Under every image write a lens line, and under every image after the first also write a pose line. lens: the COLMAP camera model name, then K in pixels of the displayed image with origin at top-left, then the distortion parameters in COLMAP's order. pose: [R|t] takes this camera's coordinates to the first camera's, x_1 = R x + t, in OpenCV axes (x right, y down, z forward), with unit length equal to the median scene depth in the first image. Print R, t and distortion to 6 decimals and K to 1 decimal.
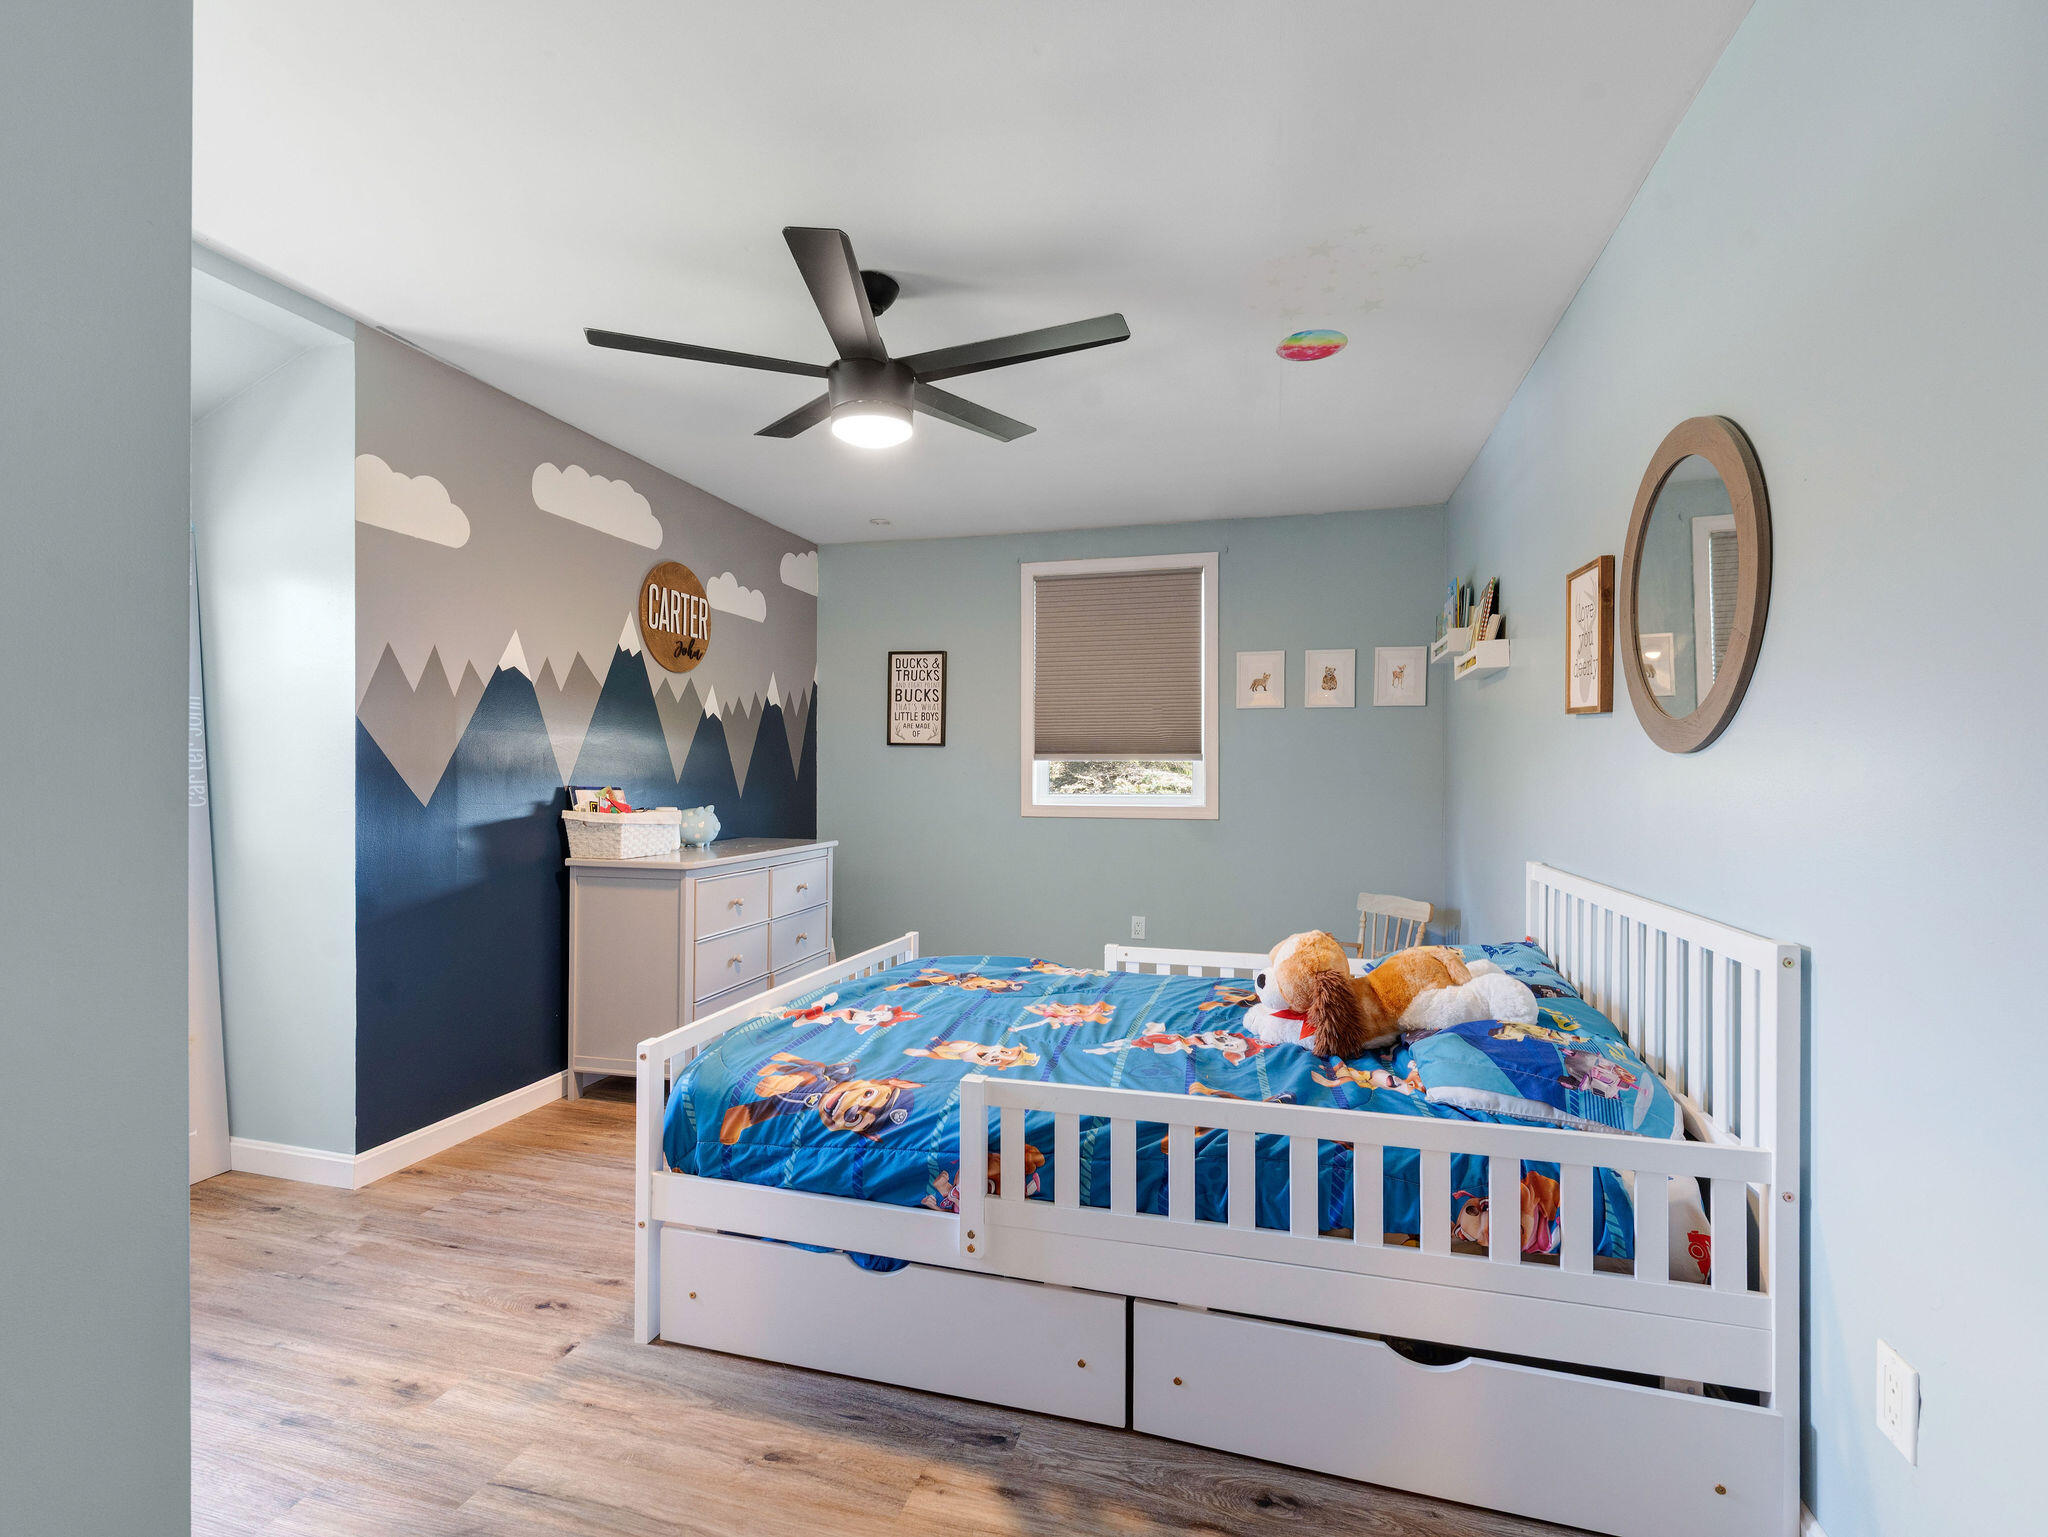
lens RADIAL K [[938.9, 0, 1019.0], [0, 938.9, 778.1], [0, 0, 1]] dist [0.002213, -0.002285]
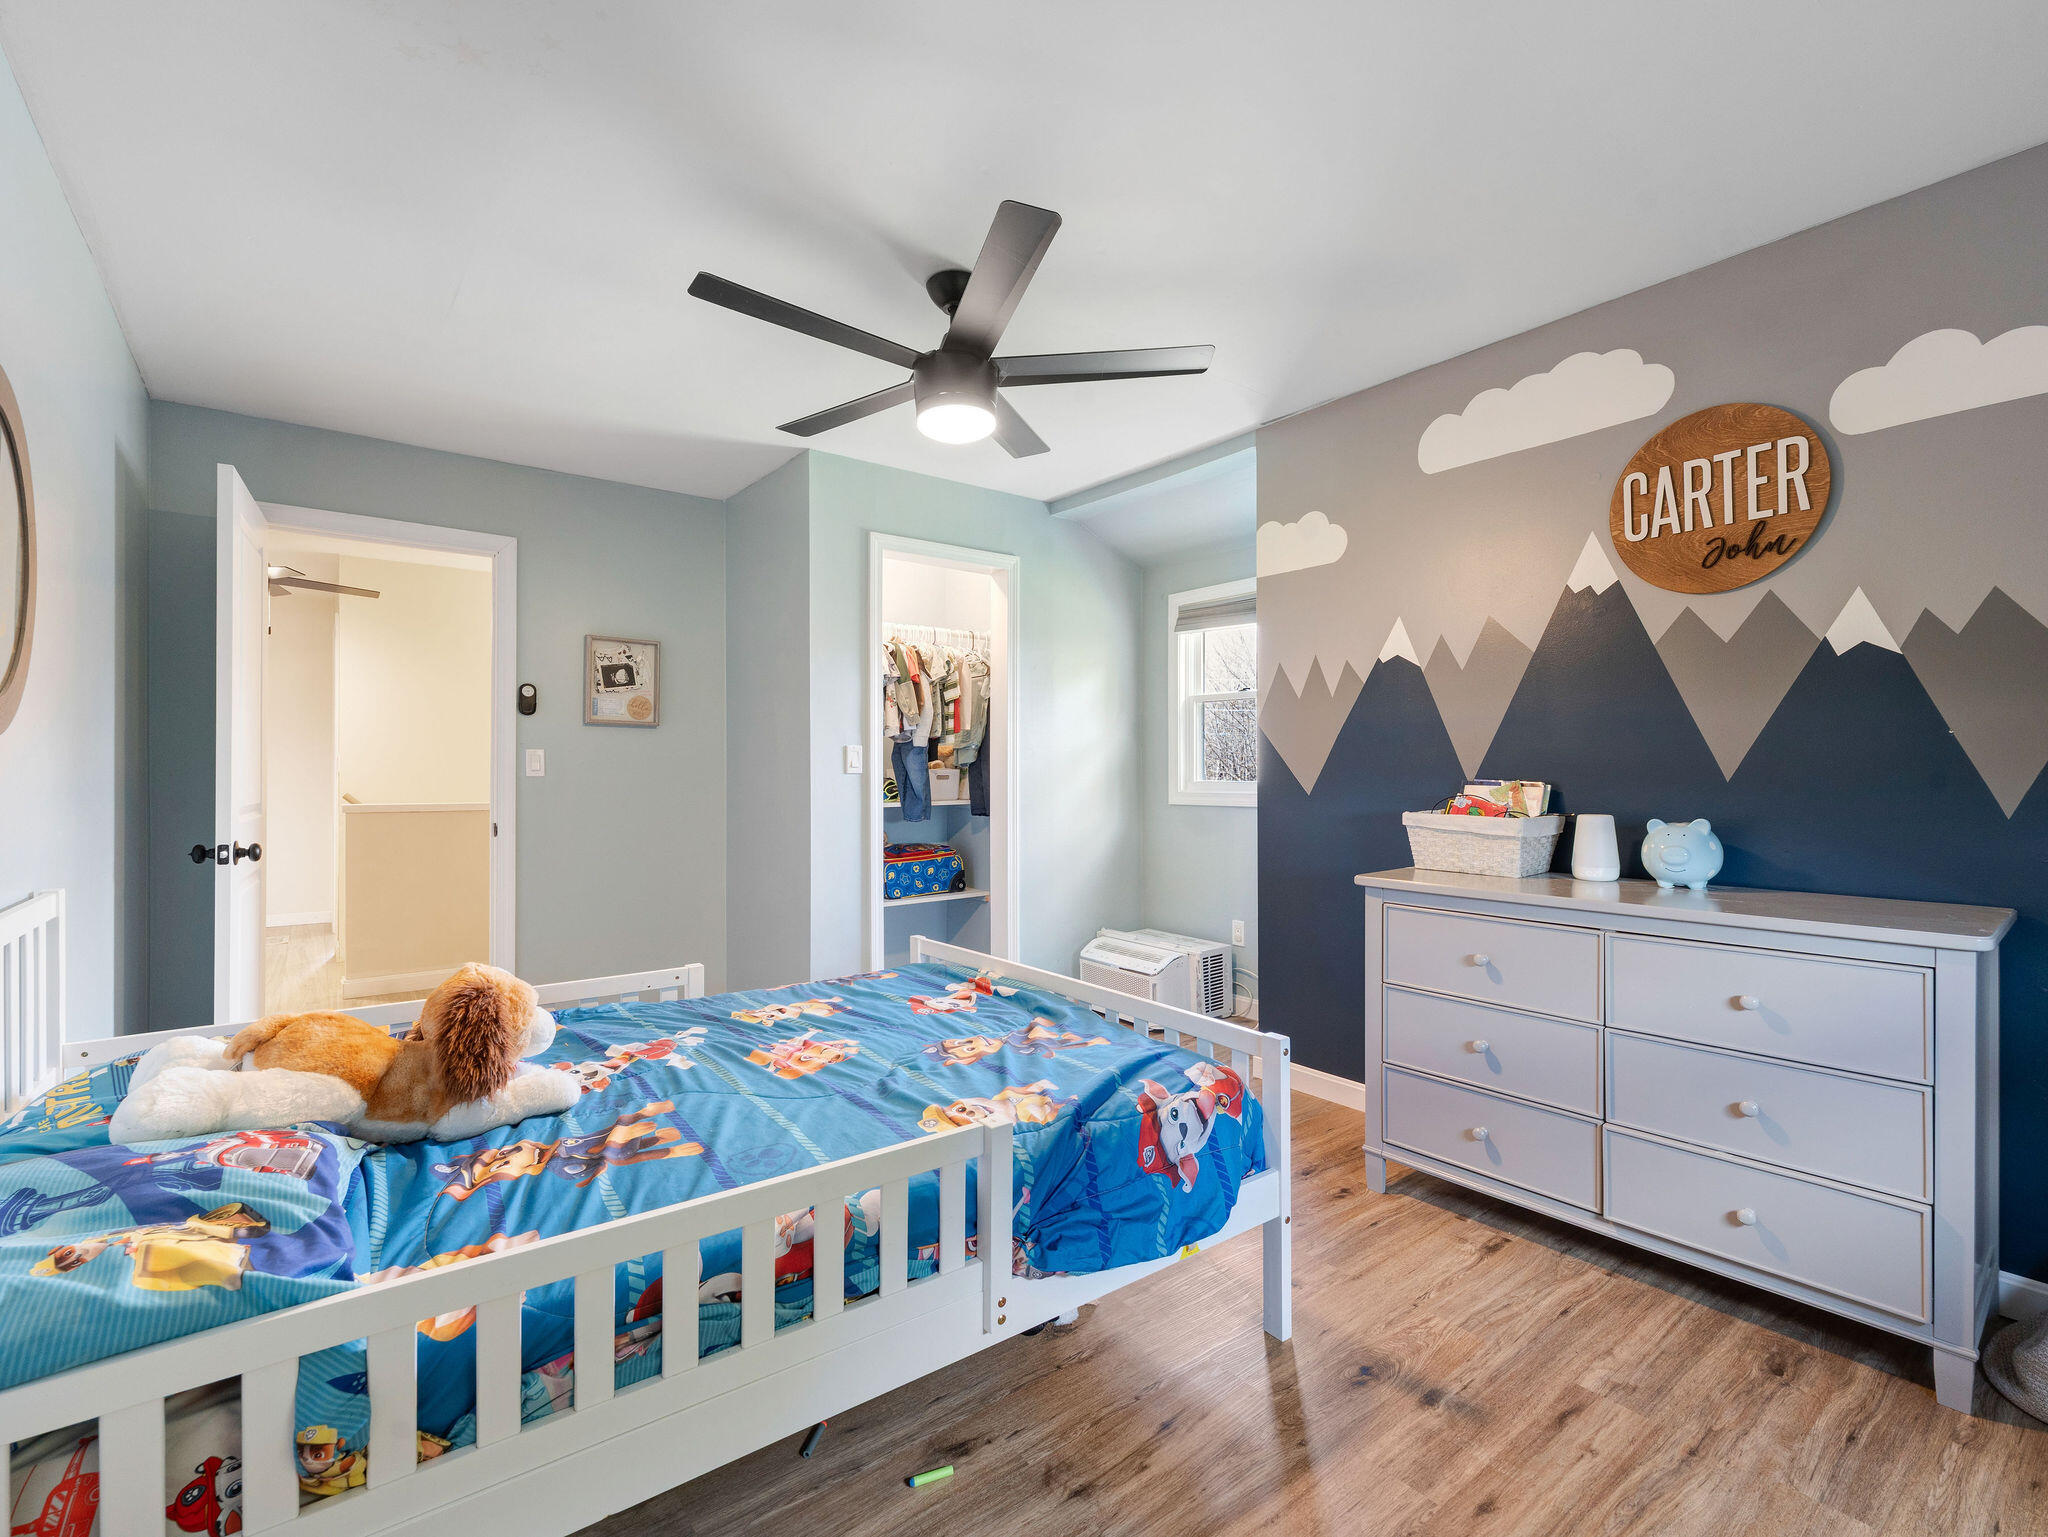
lens RADIAL K [[938.9, 0, 1023.5], [0, 938.9, 758.0], [0, 0, 1]] dist [0.002213, -0.002285]
pose [[-0.600860, -0.016572, -0.799182, 0.382874], [-0.006086, 0.999851, -0.016157, 0.003838], [0.799331, -0.004844, -0.600872, 1.055221]]
